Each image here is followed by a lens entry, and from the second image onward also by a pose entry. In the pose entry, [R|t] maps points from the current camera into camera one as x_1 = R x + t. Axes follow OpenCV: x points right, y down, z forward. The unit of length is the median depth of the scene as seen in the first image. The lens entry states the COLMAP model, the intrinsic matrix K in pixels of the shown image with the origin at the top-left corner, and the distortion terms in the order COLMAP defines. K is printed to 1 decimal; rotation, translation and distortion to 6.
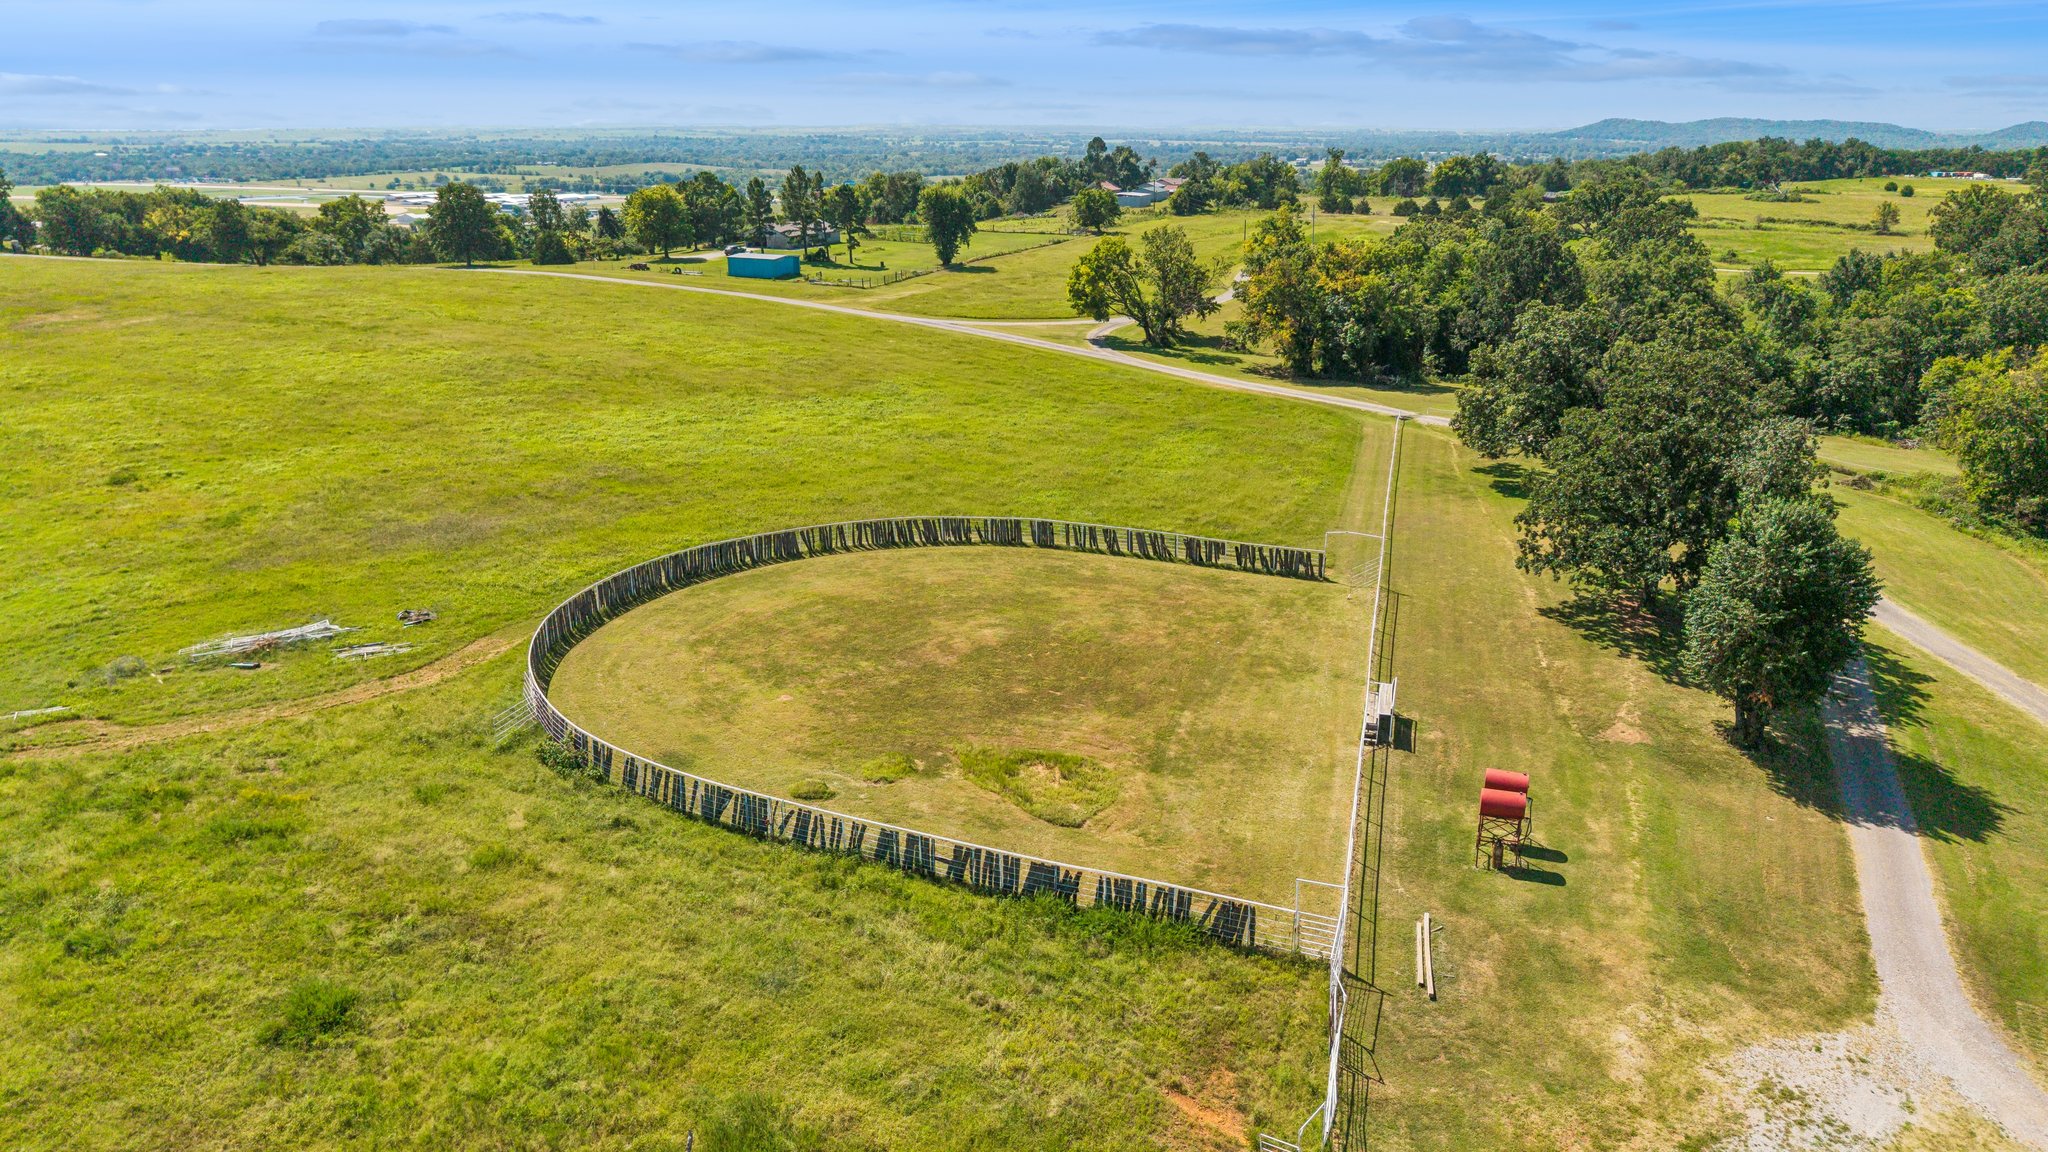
lens RADIAL K [[1368.3, 0, 1030.3], [0, 1368.3, 577.0], [0, 0, 1]] dist [0.042058, -0.061368]
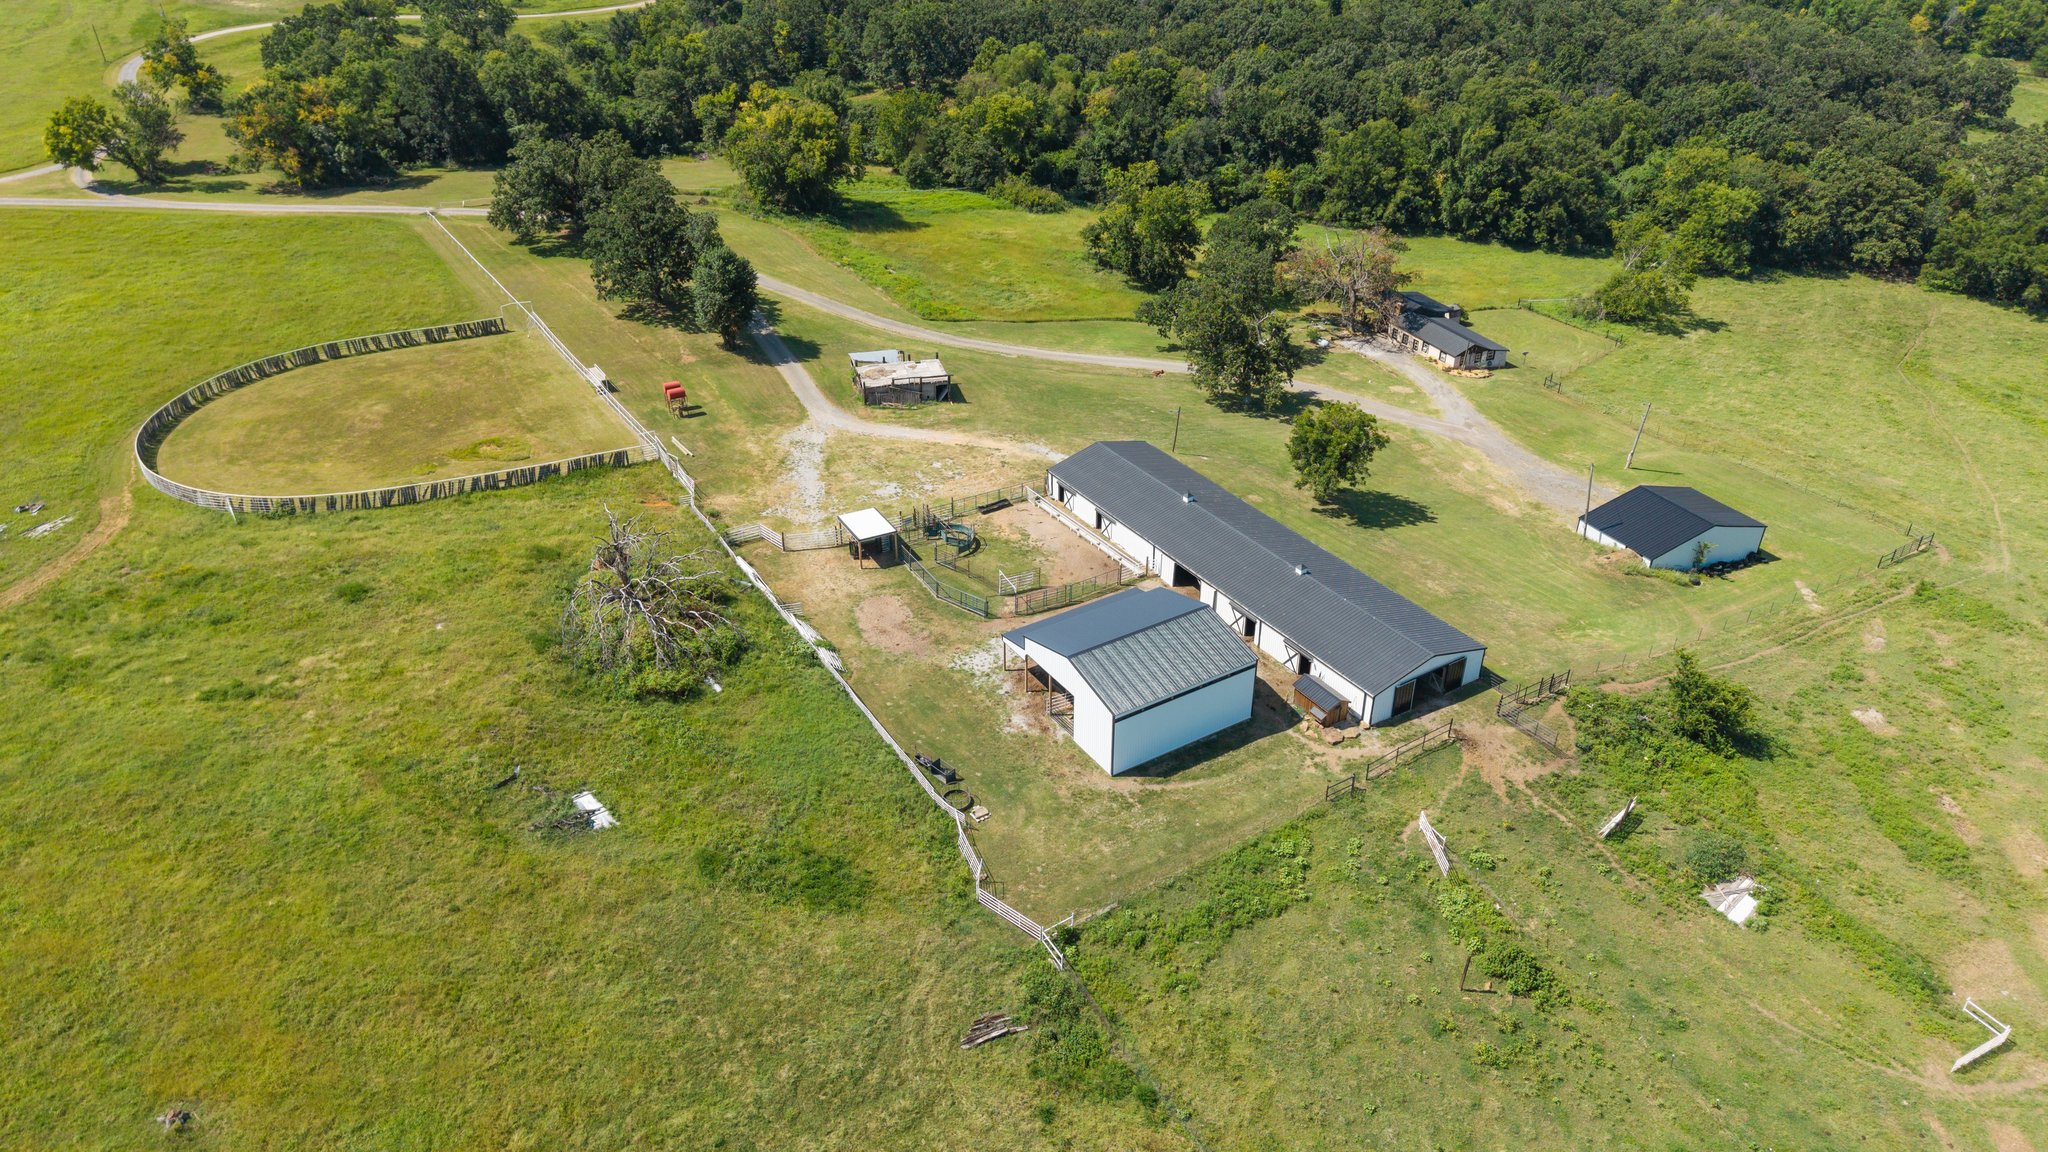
lens RADIAL K [[1360.3, 0, 1024.0], [0, 1360.3, 576.0], [0, 0, 1]] dist [0.043599, -0.050355]
pose [[0.666922, -0.387998, 0.636139, -0.606477], [0.235946, 0.919765, 0.313626, -0.106092], [-0.706785, -0.059070, 0.704958, -0.803029]]
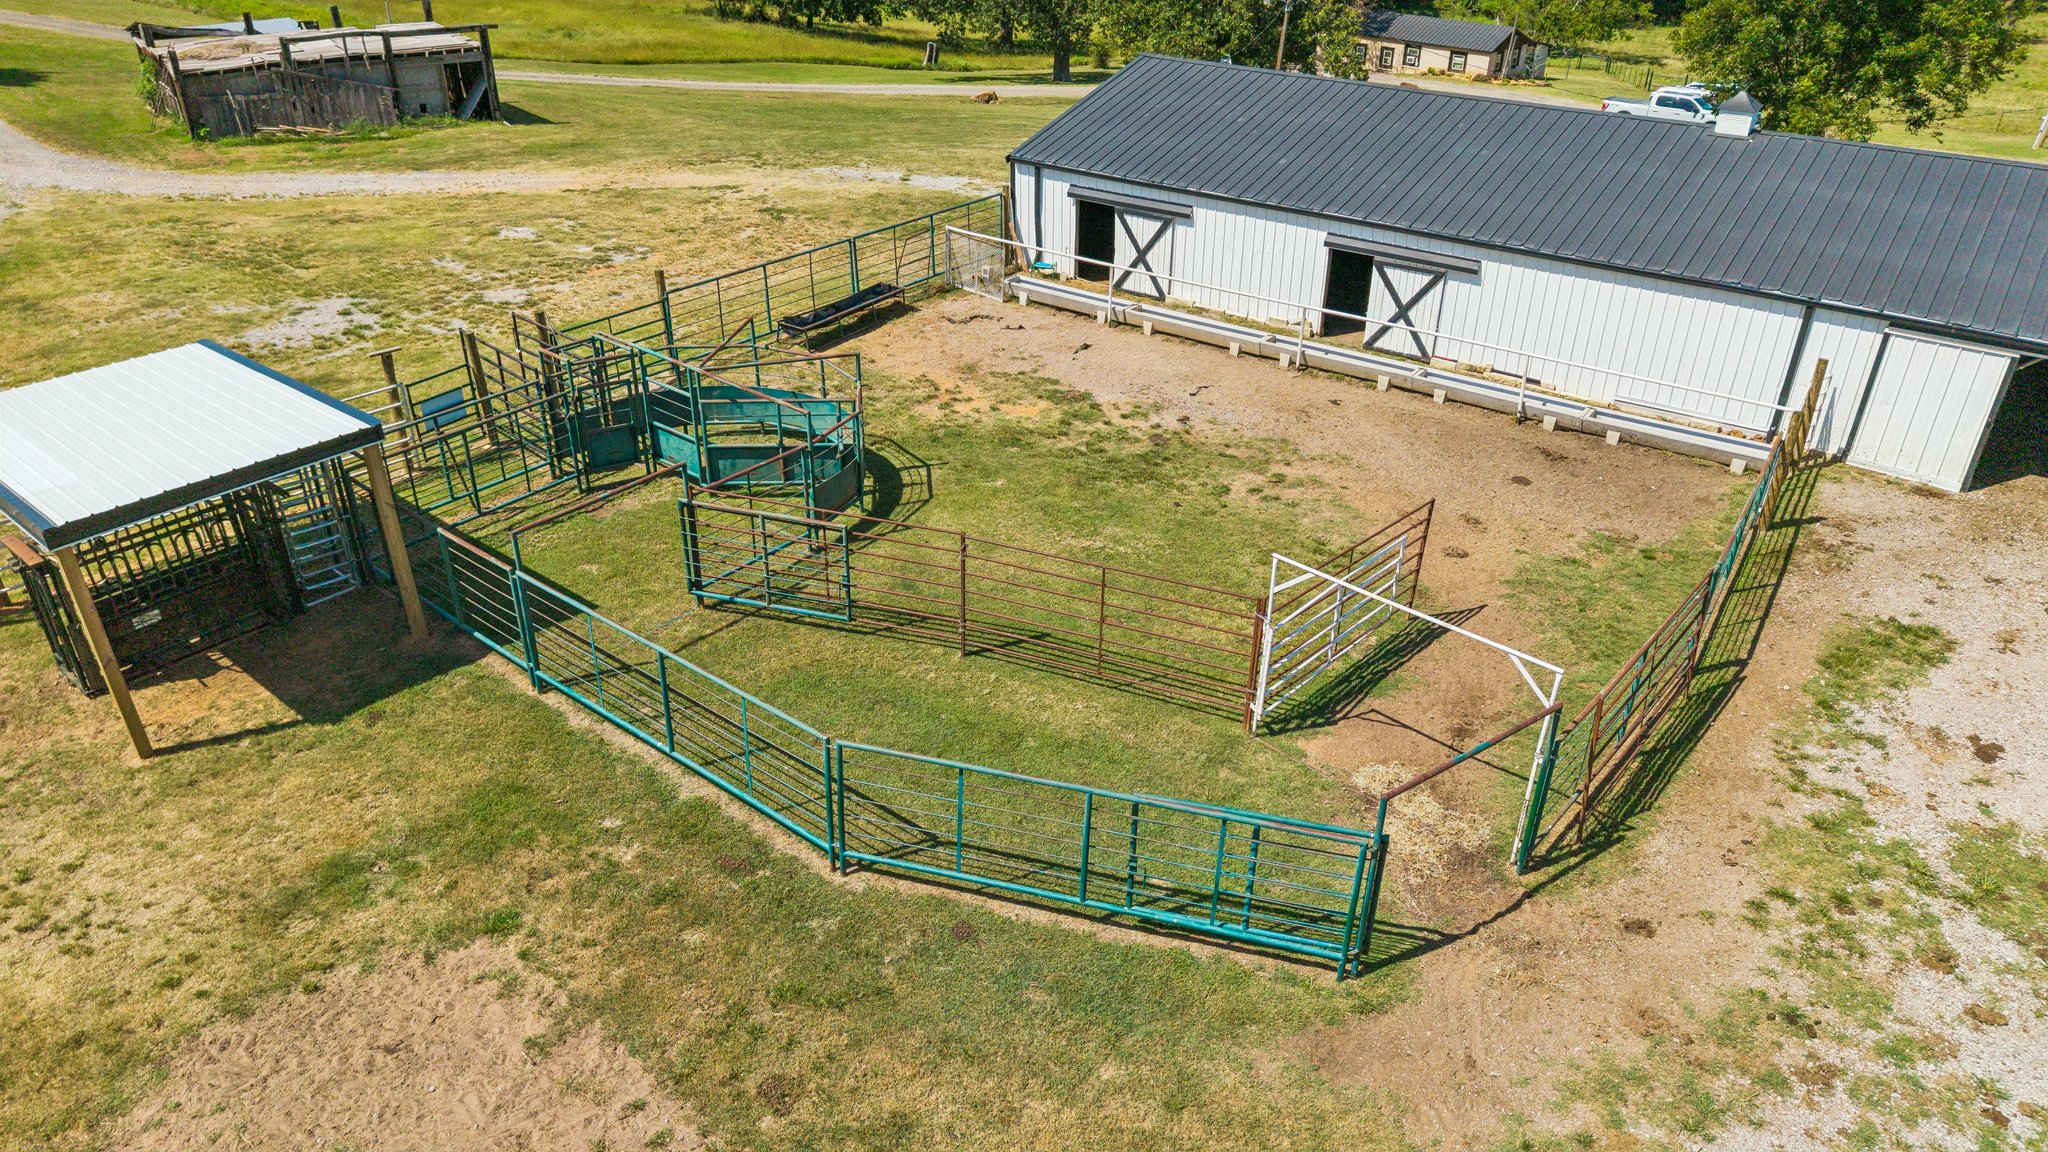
lens RADIAL K [[1360.3, 0, 1024.0], [0, 1360.3, 576.0], [0, 0, 1]] dist [0.043599, -0.050355]
pose [[0.347385, -0.474456, 0.808835, 0.031763], [0.296102, 0.873923, 0.385464, 0.206015], [-0.889745, 0.105593, 0.444076, 0.049241]]
